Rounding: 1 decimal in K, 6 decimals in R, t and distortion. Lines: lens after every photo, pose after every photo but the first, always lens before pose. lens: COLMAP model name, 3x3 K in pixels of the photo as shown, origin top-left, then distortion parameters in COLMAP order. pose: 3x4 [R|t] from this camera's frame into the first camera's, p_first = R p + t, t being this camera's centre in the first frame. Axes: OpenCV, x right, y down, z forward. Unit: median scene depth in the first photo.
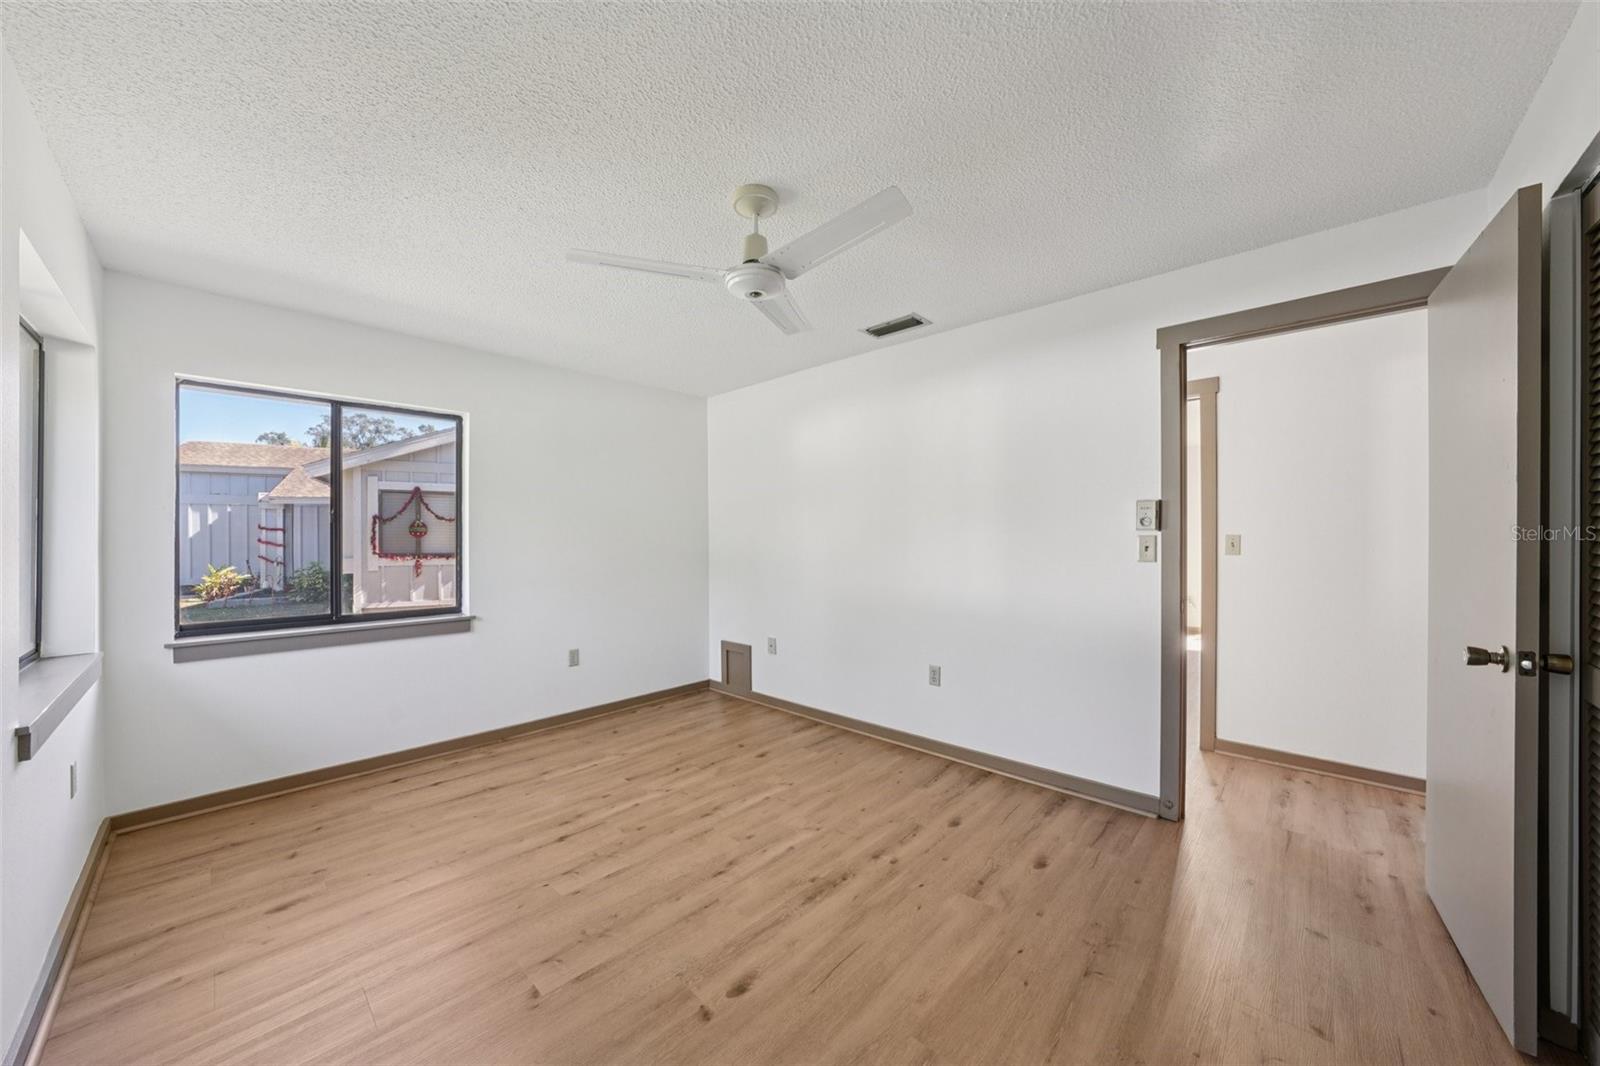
lens RADIAL K [[554.4, 0, 796.0], [0, 554.4, 537.3], [0, 0, 1]] dist [-0.030923, 0.006733]
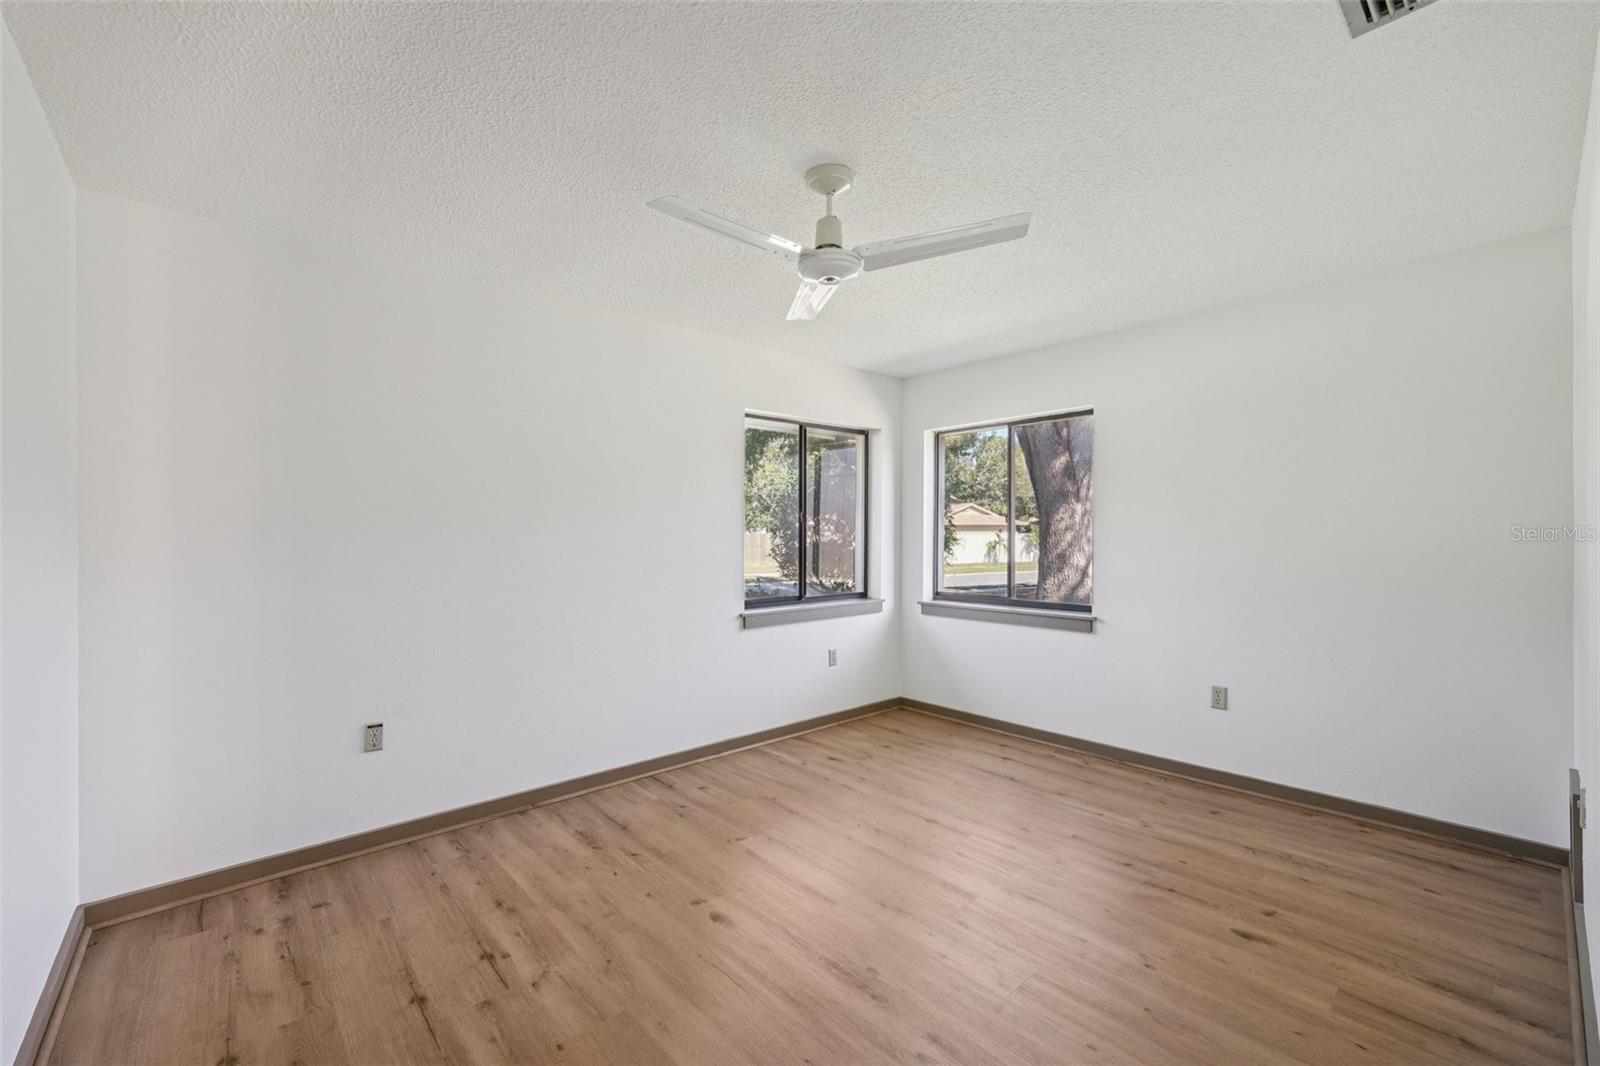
lens RADIAL K [[671.5, 0, 810.5], [0, 671.5, 532.9], [0, 0, 1]] dist [-0.002014, -0.000066]
pose [[-0.074584, 0.003475, -0.997209, 0.851083], [0.004018, 0.999987, 0.003184, -0.011935], [0.997207, -0.003769, -0.074597, 0.831689]]
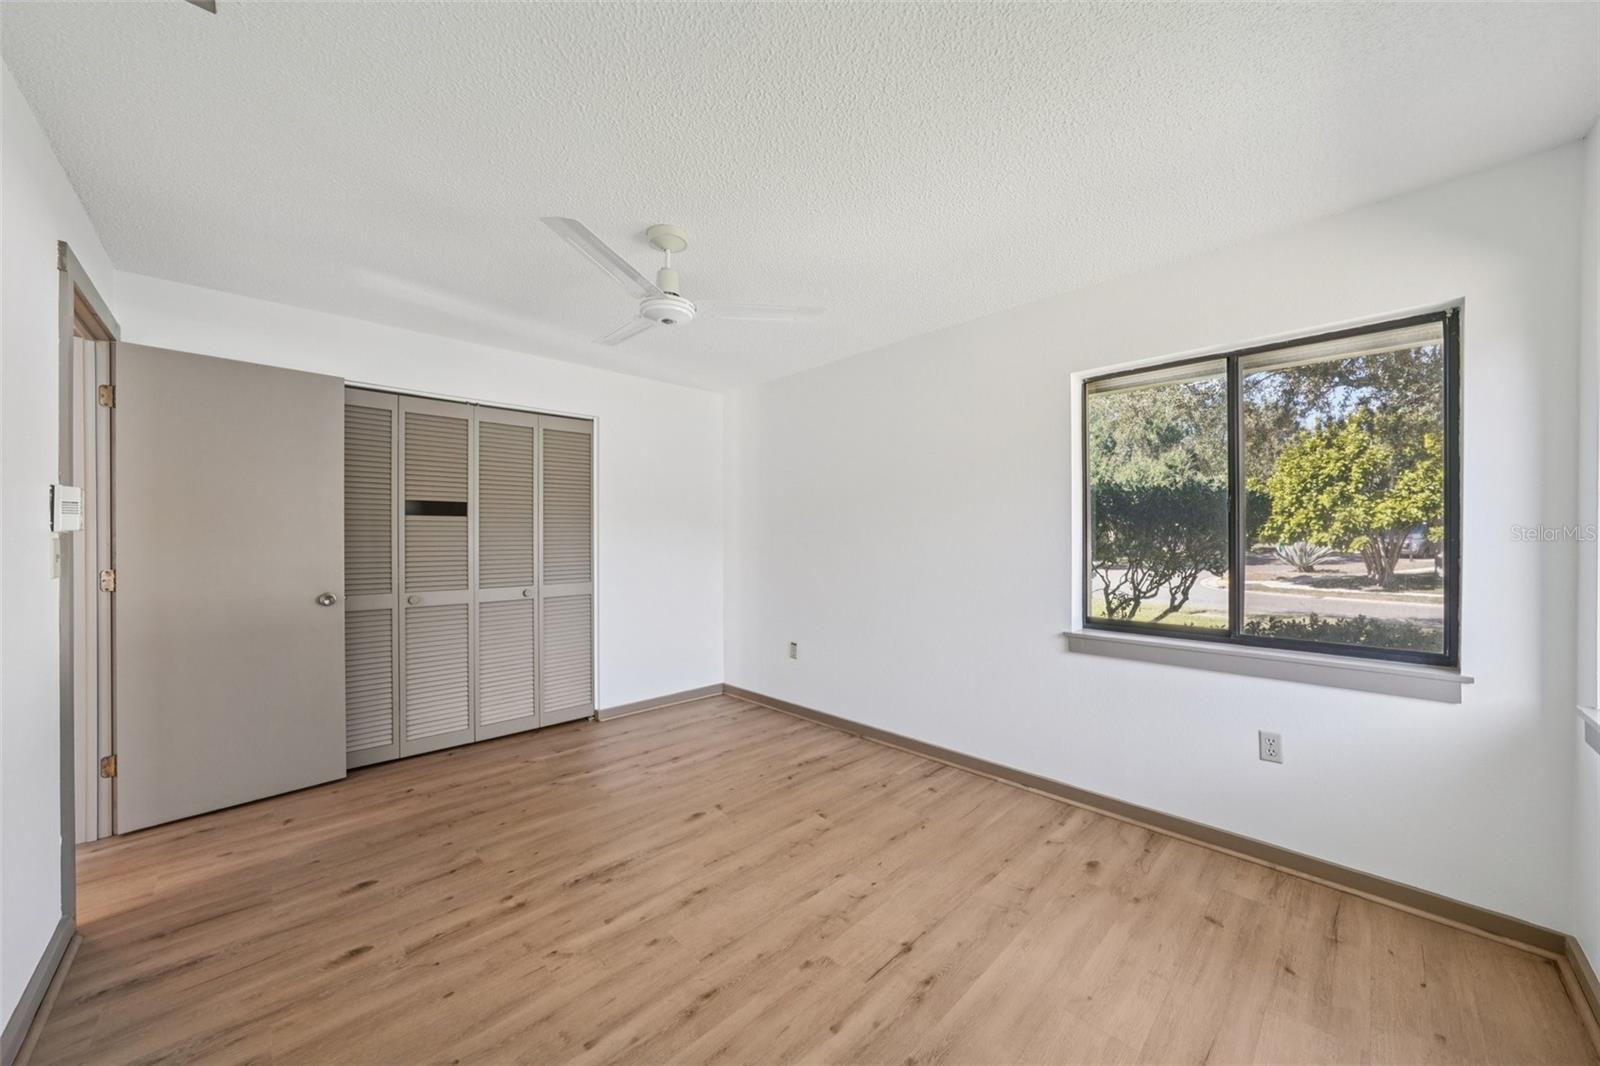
lens RADIAL K [[576.8, 0, 792.1], [0, 576.8, 539.9], [0, 0, 1]] dist [-0.015741, 0.000448]
pose [[-0.998496, 0.006337, 0.054450, -0.305795], [0.006557, 0.999971, 0.003866, 0.001880], [-0.054424, 0.004217, -0.998509, 1.698280]]
